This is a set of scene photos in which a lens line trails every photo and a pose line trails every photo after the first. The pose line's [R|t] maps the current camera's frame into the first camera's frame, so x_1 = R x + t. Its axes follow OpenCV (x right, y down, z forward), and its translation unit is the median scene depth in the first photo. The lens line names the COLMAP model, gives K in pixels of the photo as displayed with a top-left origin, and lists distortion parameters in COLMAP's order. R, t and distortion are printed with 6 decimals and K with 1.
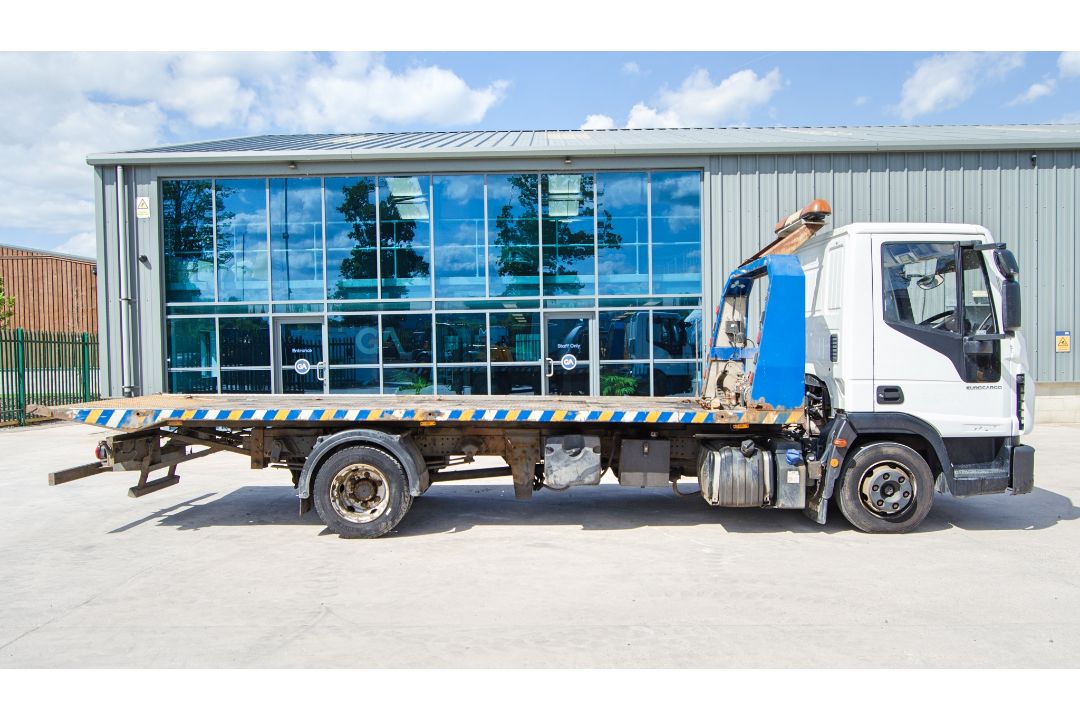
lens RADIAL K [[850.6, 0, 544.7], [0, 850.6, 363.6], [0, 0, 1]] dist [-0.004324, 0.000536]
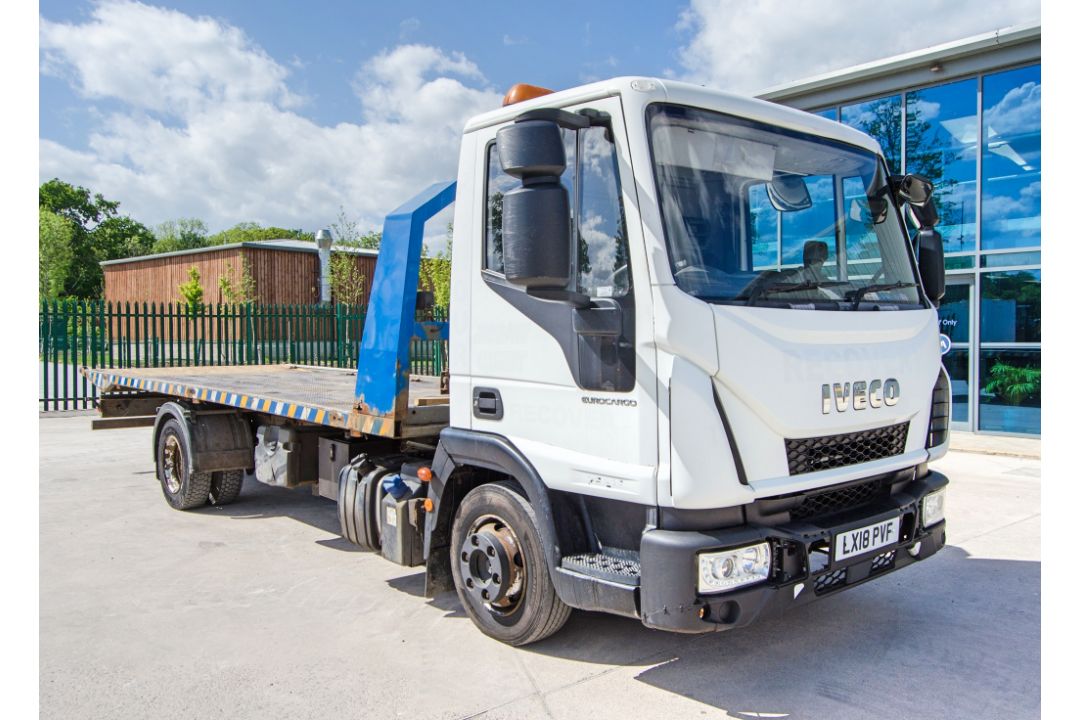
lens RADIAL K [[927.1, 0, 540.0], [0, 927.1, 360.0], [0, 0, 1]] dist [-0.002491, -0.013739]
pose [[0.678456, 0.034512, -0.733830, 0.317054], [-0.018858, 0.999385, 0.029566, -0.004326], [0.734399, -0.006221, 0.678689, 0.211136]]
